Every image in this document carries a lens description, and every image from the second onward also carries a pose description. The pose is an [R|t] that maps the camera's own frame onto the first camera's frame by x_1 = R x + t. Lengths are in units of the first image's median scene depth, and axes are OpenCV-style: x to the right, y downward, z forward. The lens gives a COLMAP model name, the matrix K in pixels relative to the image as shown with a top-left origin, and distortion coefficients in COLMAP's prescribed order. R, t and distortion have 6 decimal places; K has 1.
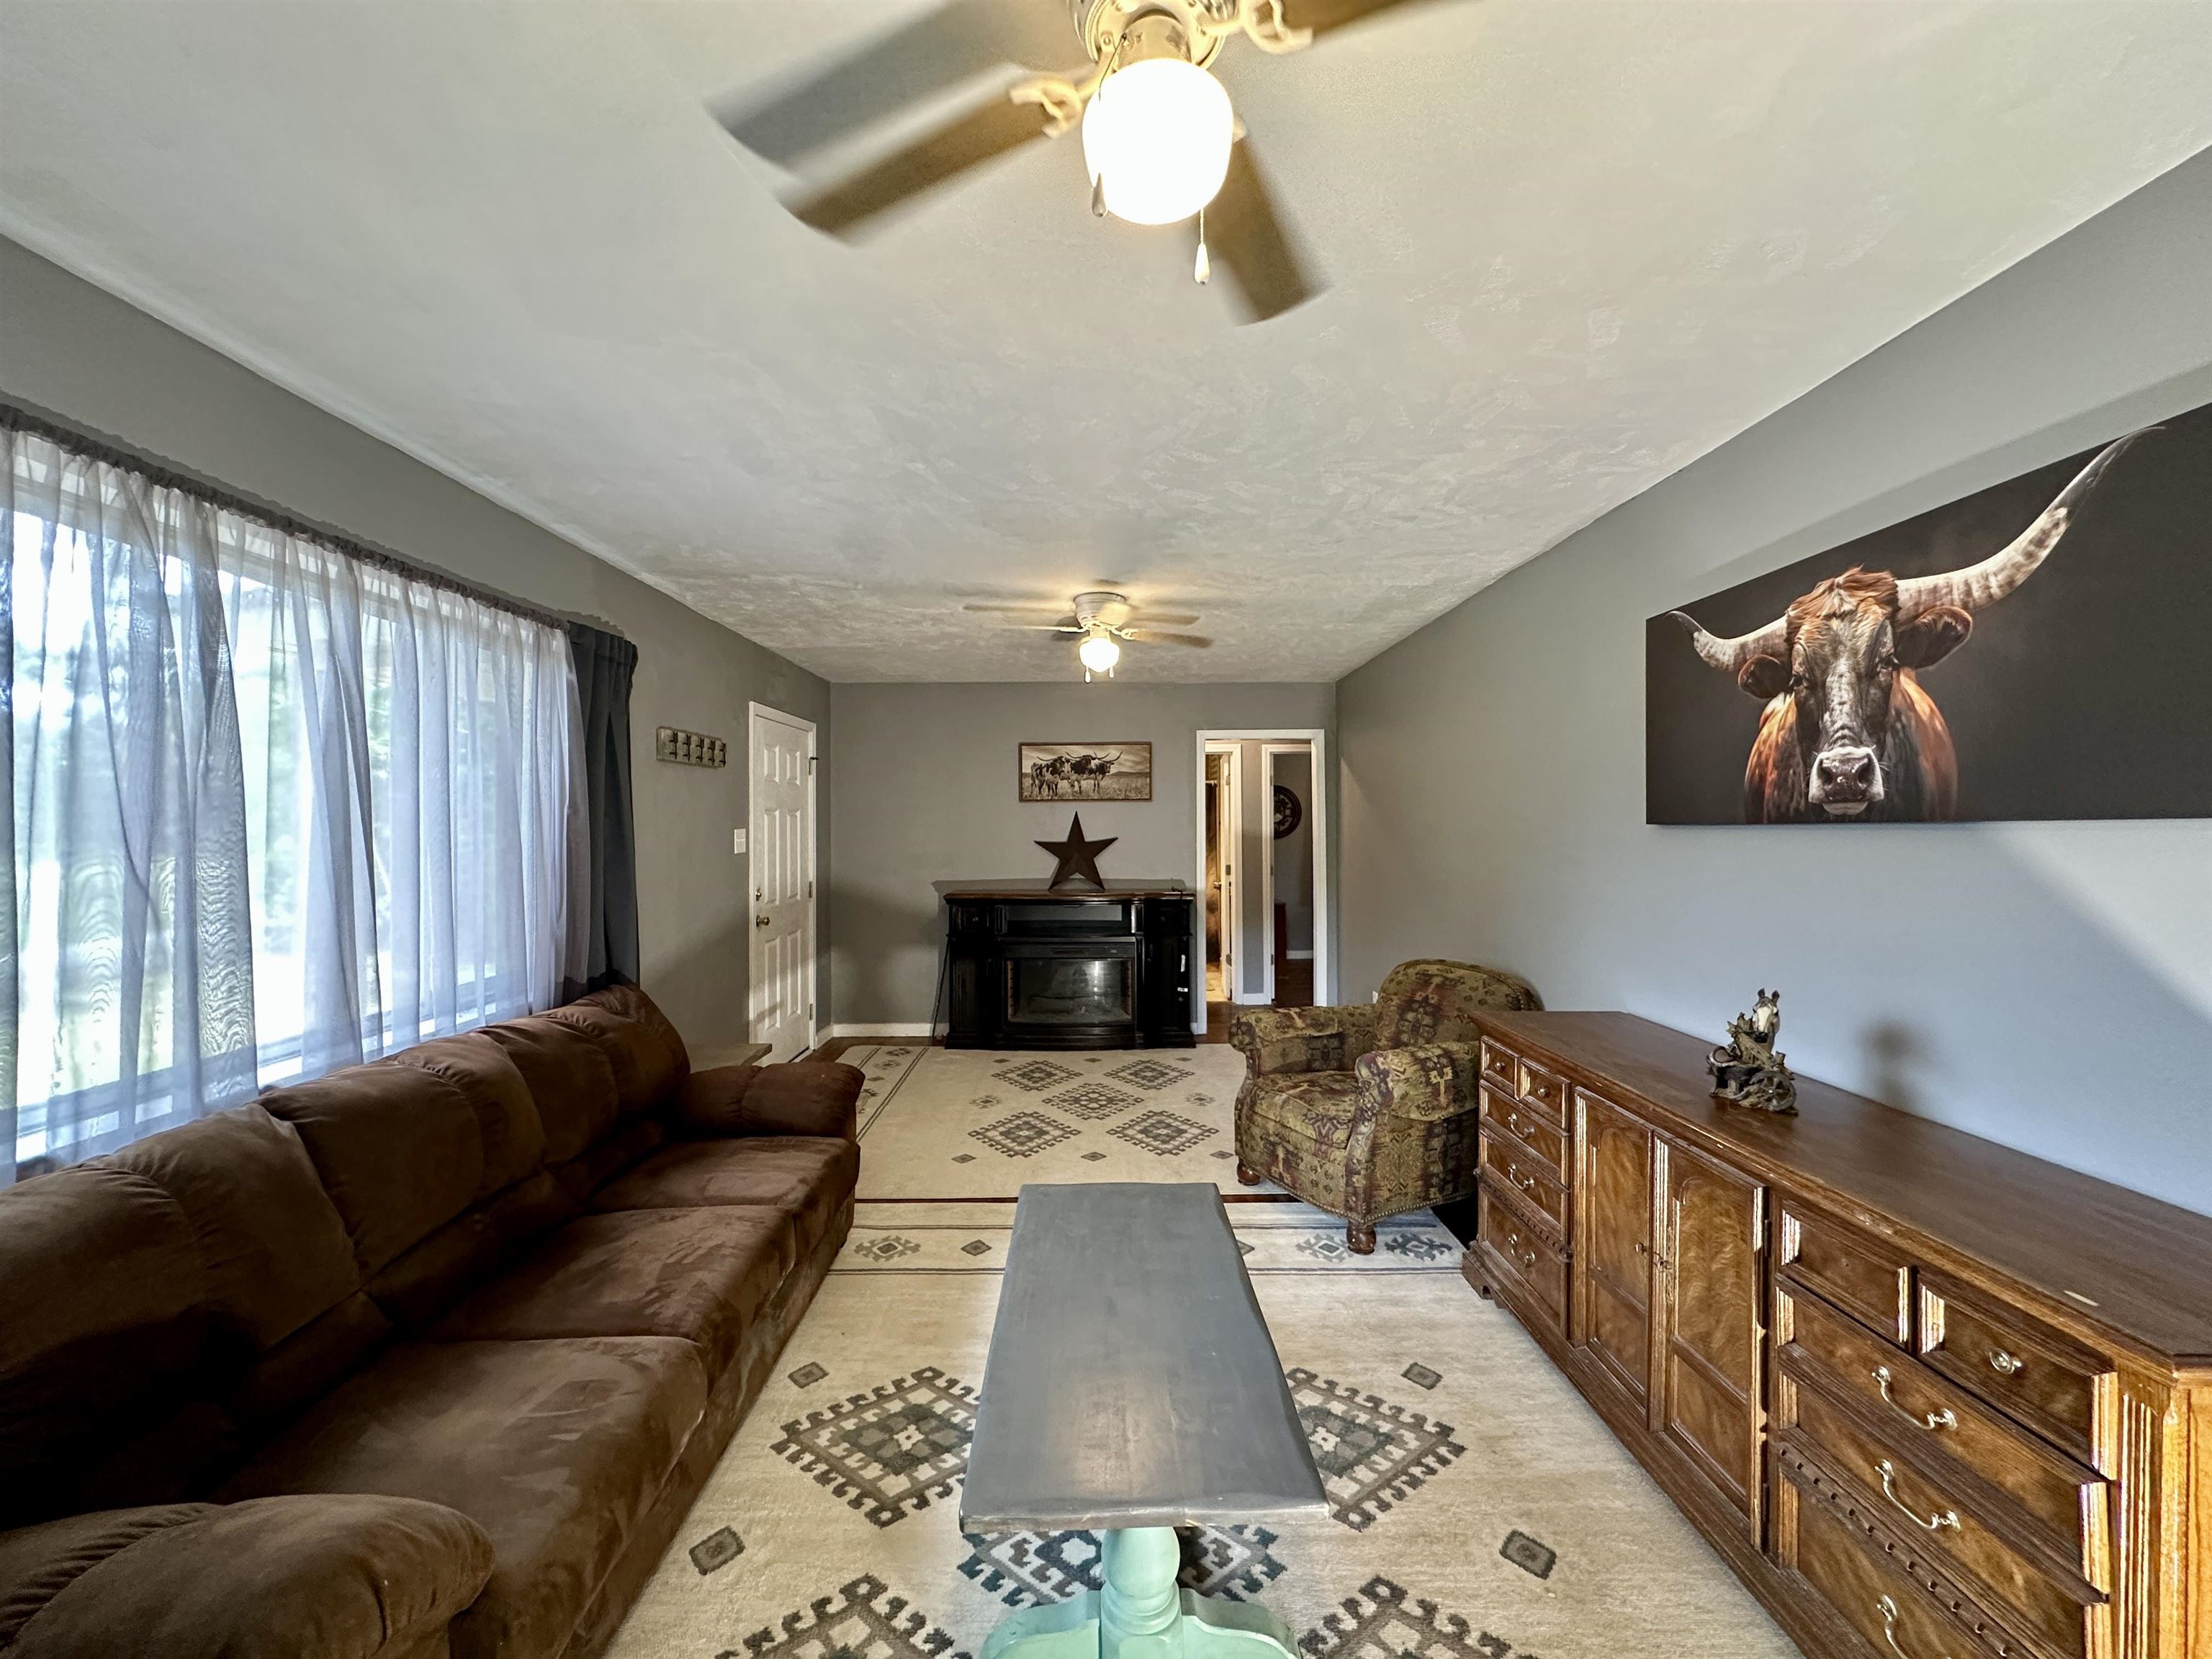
lens RADIAL K [[879.7, 0, 1104.8], [0, 879.7, 829.0], [0, 0, 1]] dist [-0.004261, -0.000228]
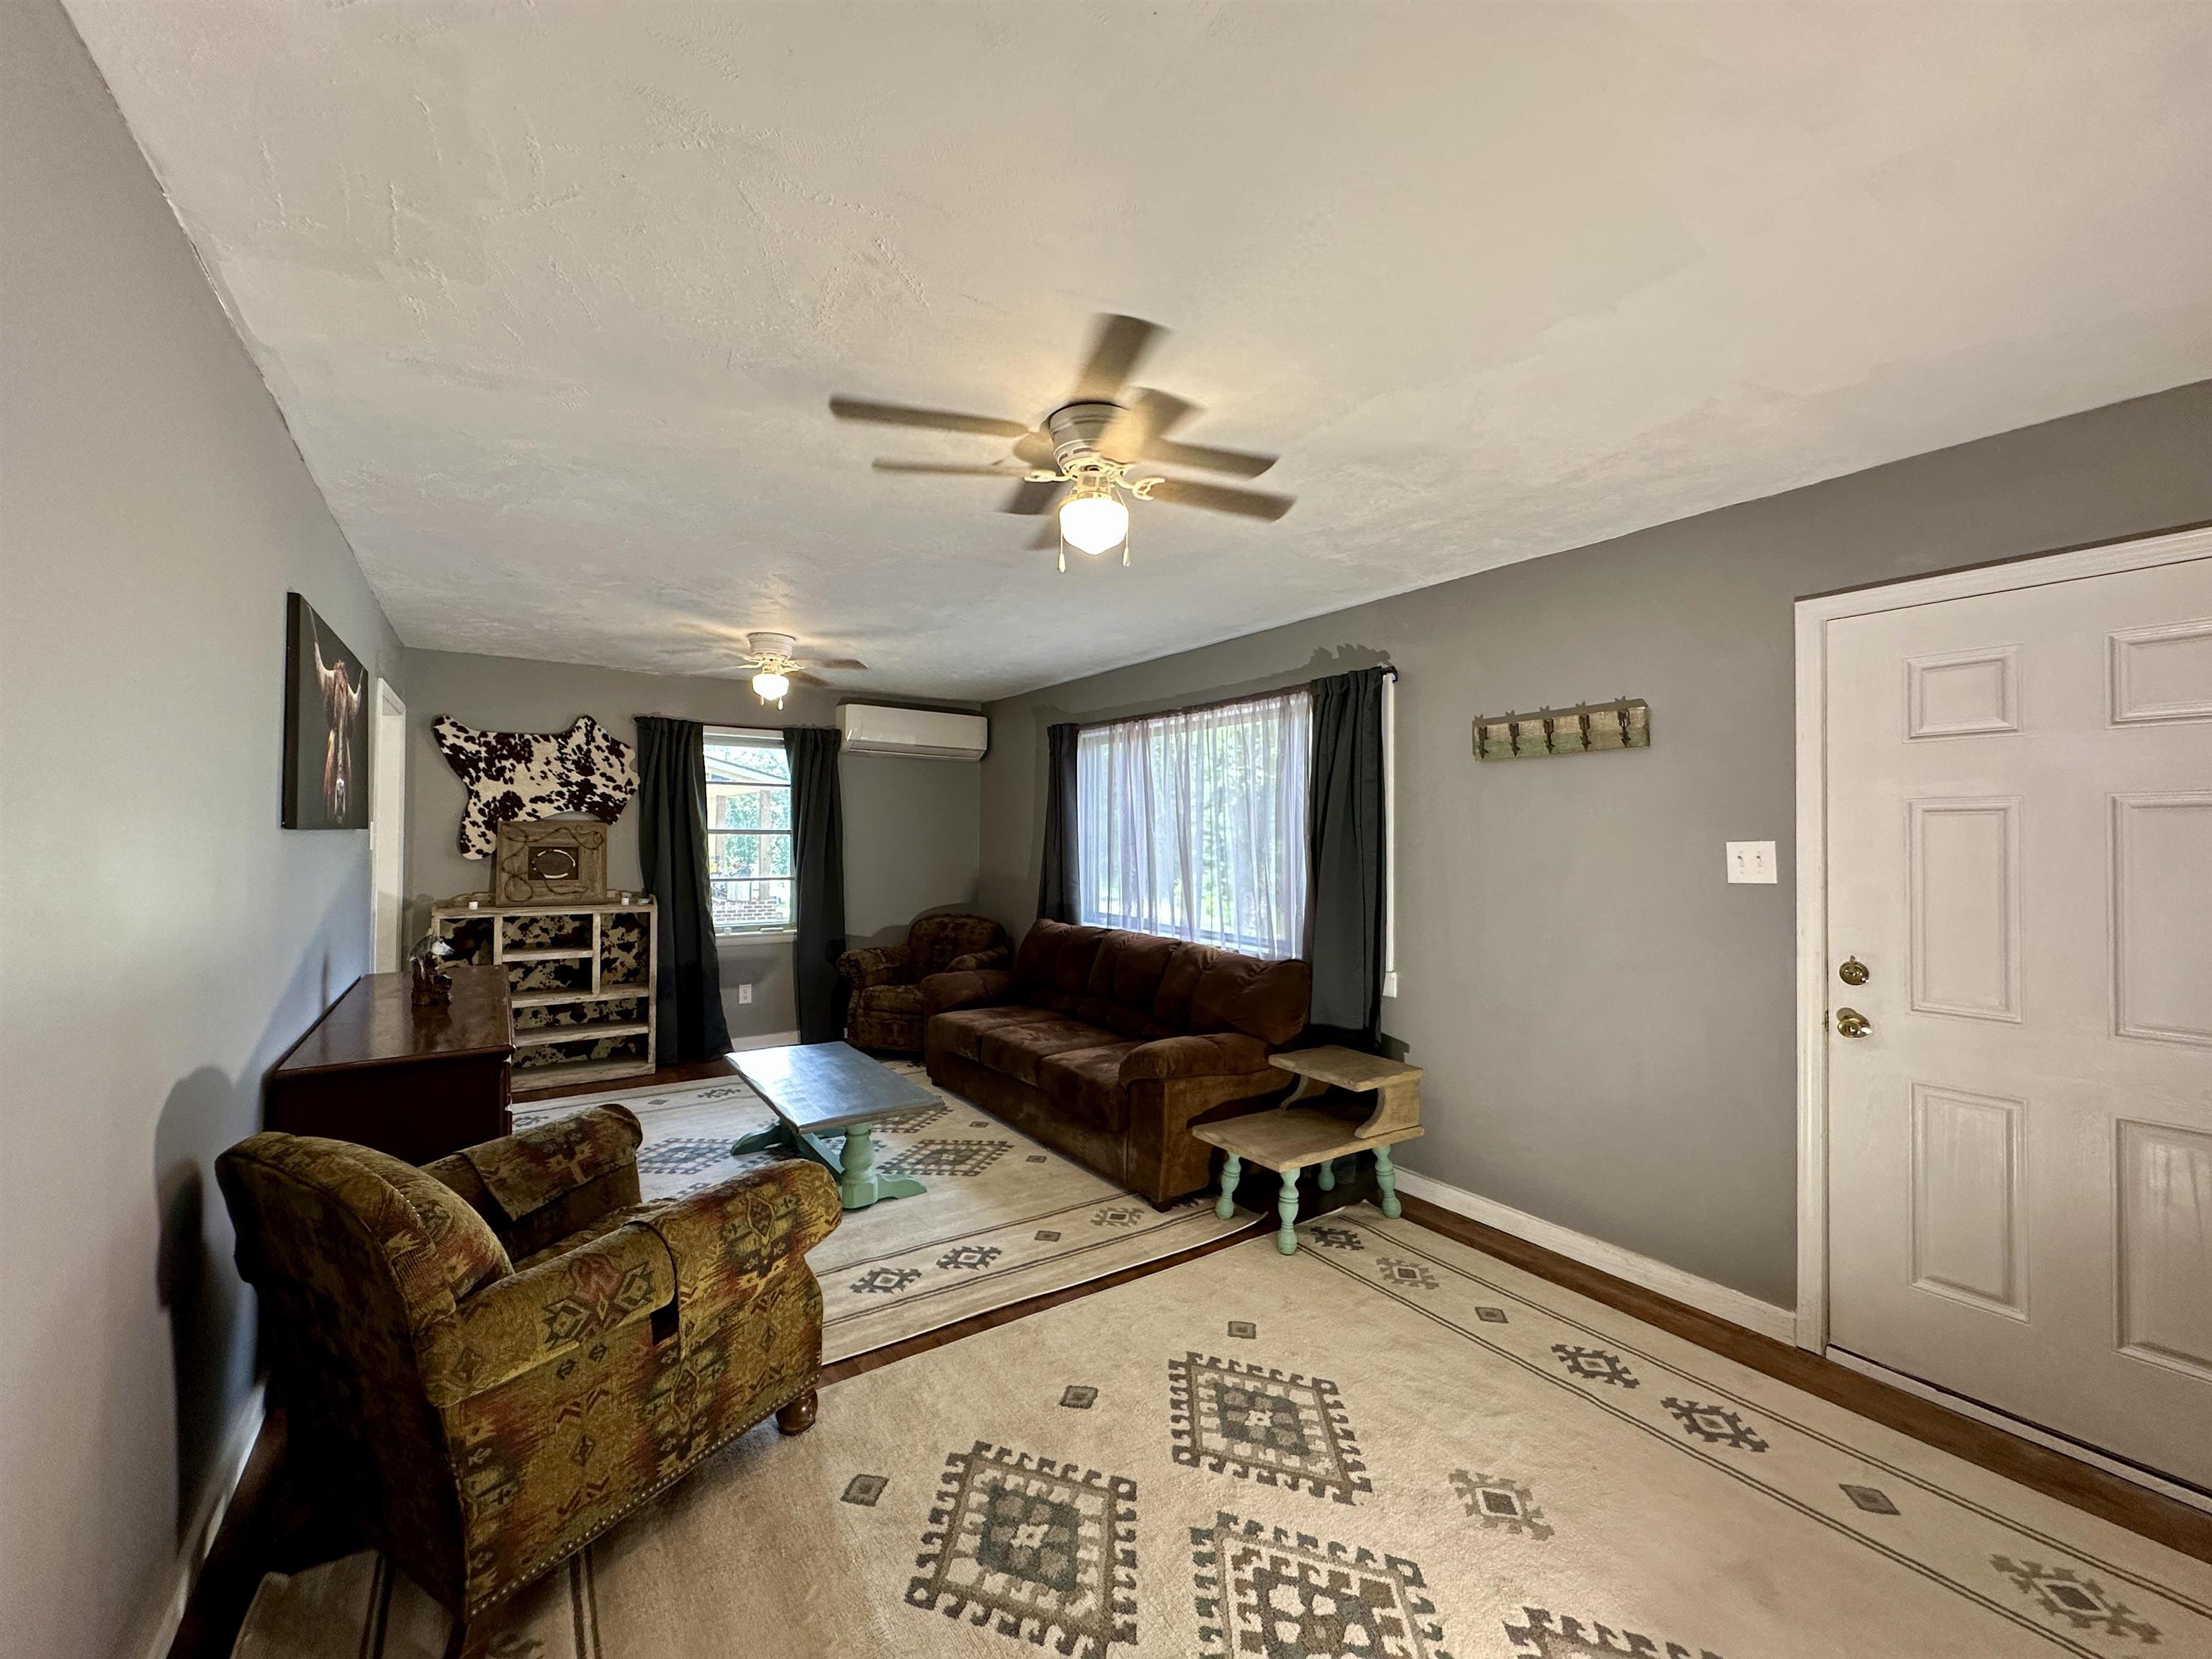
lens RADIAL K [[879.7, 0, 1110.8], [0, 879.7, 828.8], [0, 0, 1]] dist [-0.004261, -0.000228]
pose [[-0.827535, -0.004750, -0.561394, 0.274698], [-0.001748, 0.999981, -0.005885, -0.003083], [0.561412, -0.003889, -0.827528, 1.369117]]
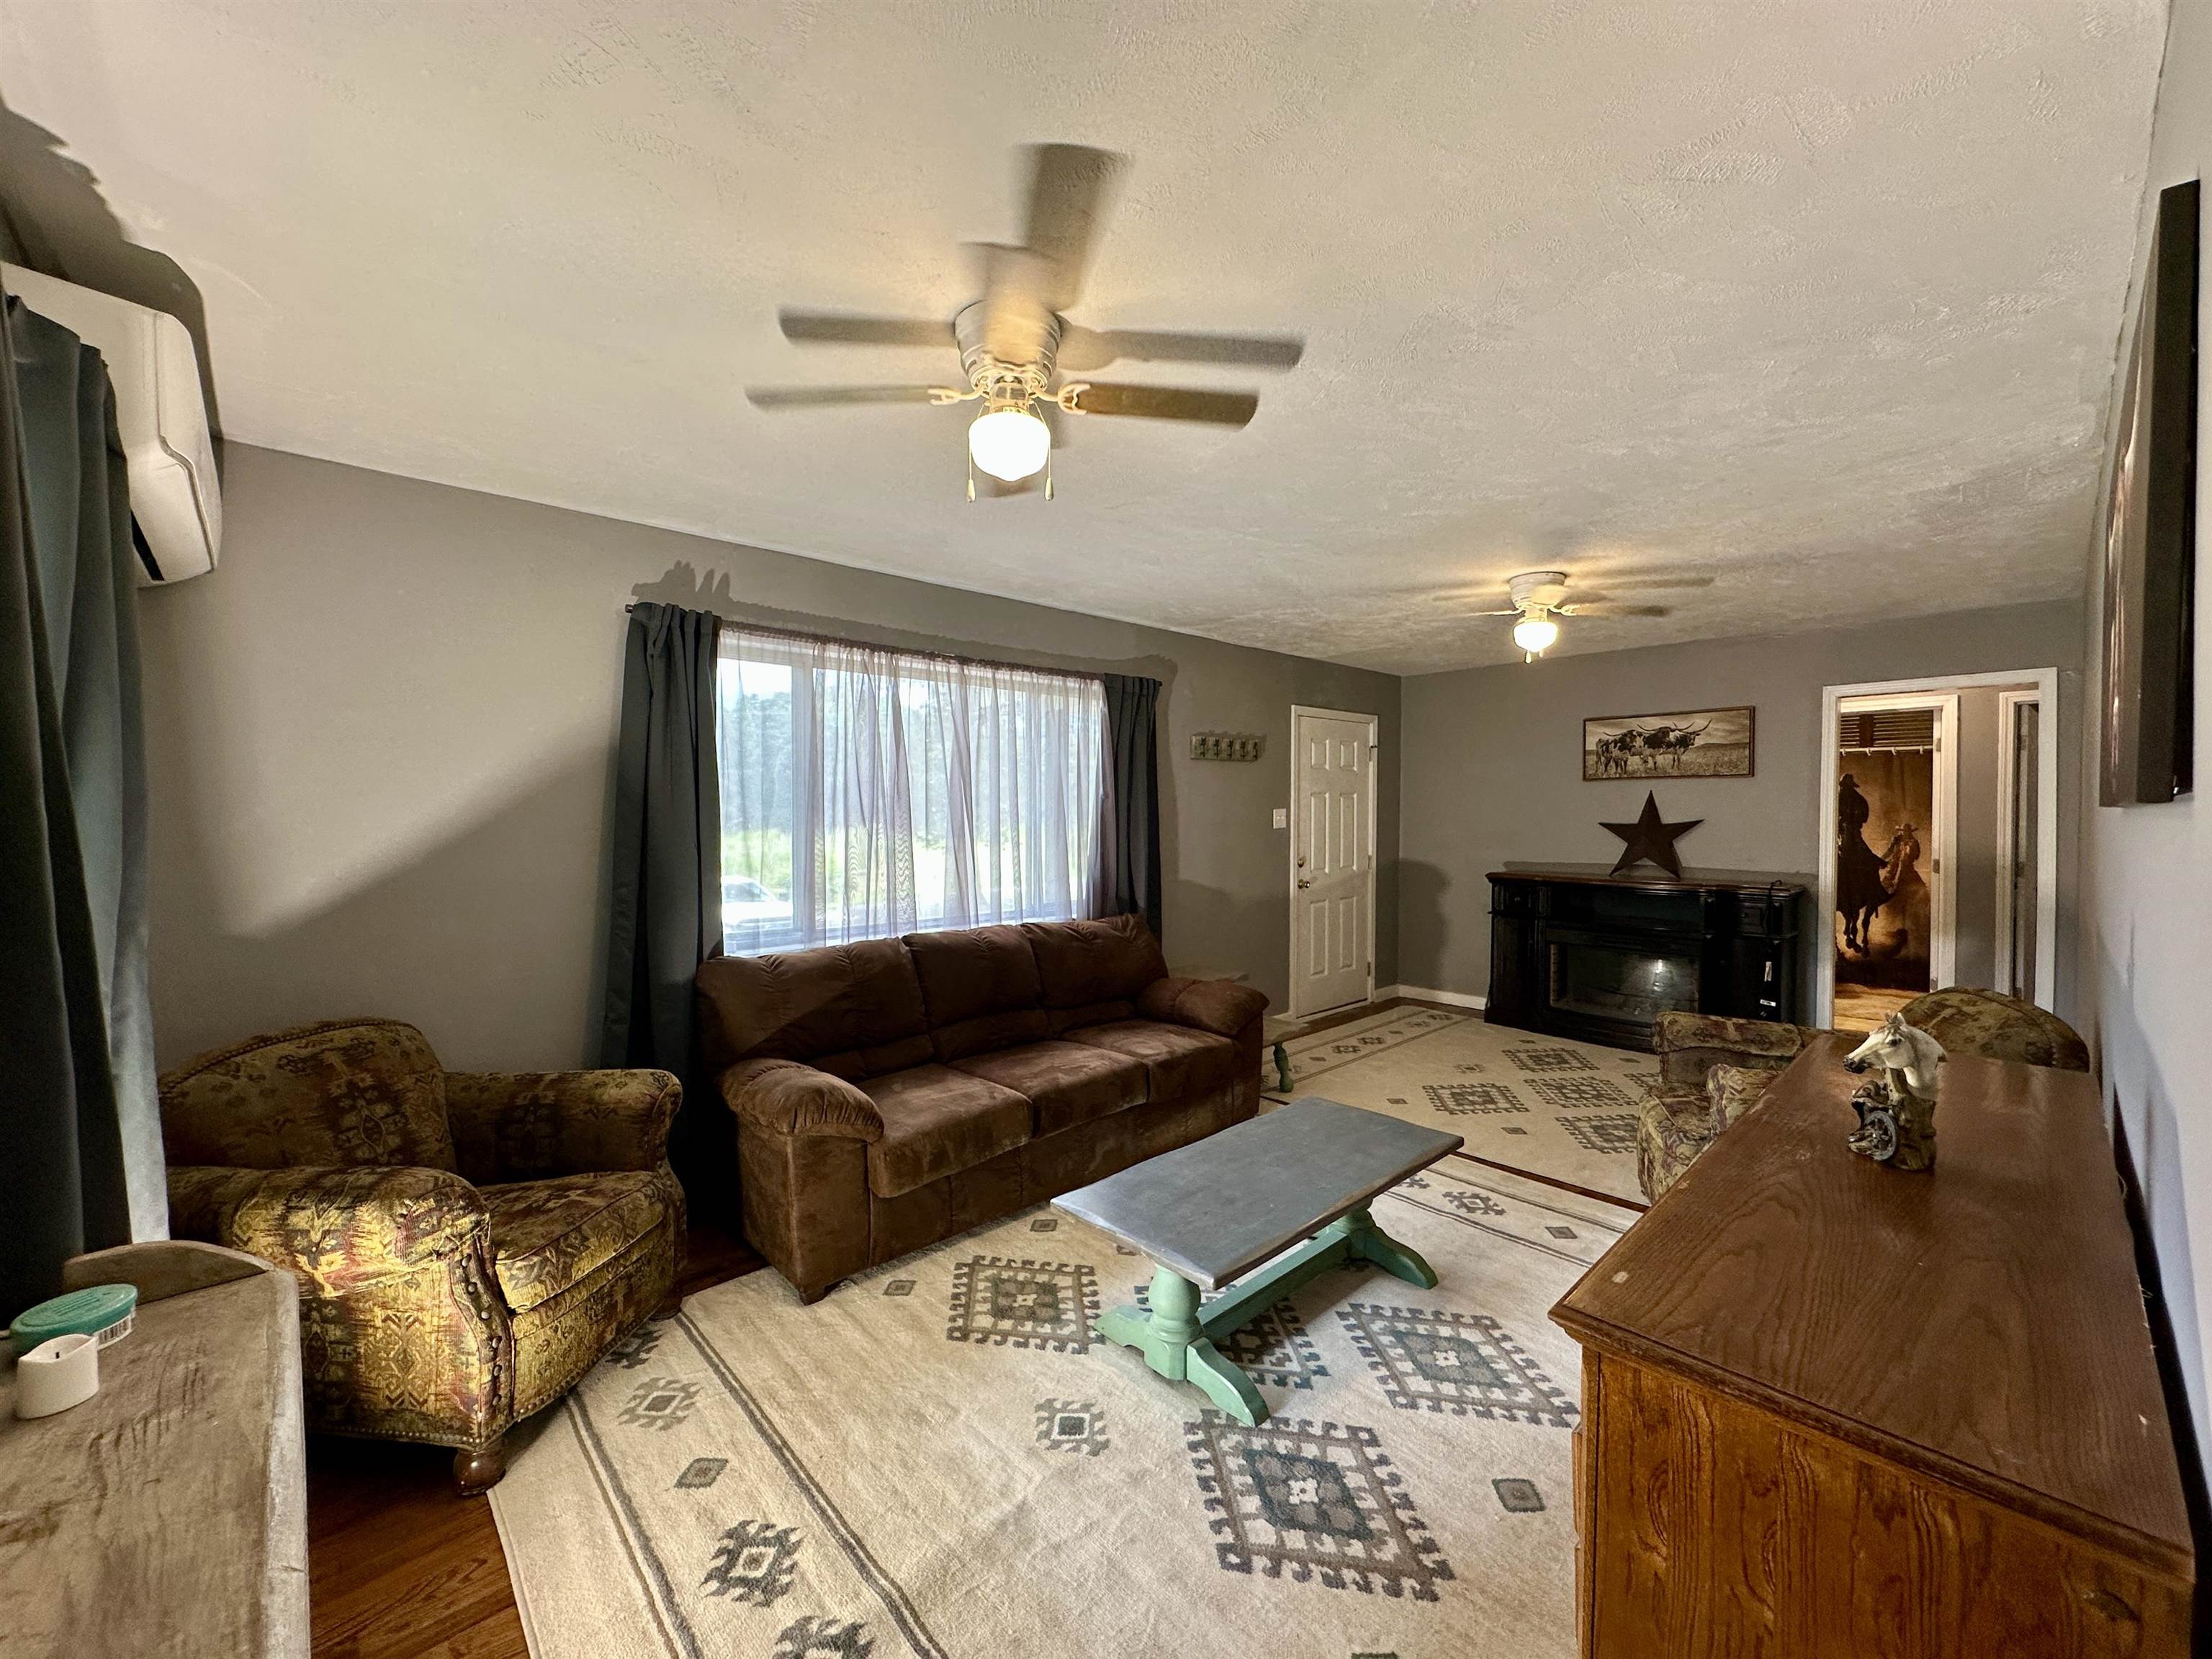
lens RADIAL K [[879.7, 0, 1107.9], [0, 879.7, 829.3], [0, 0, 1]] dist [-0.004261, -0.000228]
pose [[0.677681, 0.019756, -0.735090, 0.374880], [-0.002415, 0.999693, 0.024640, -0.001151], [0.735352, -0.014923, 0.677521, -0.029980]]
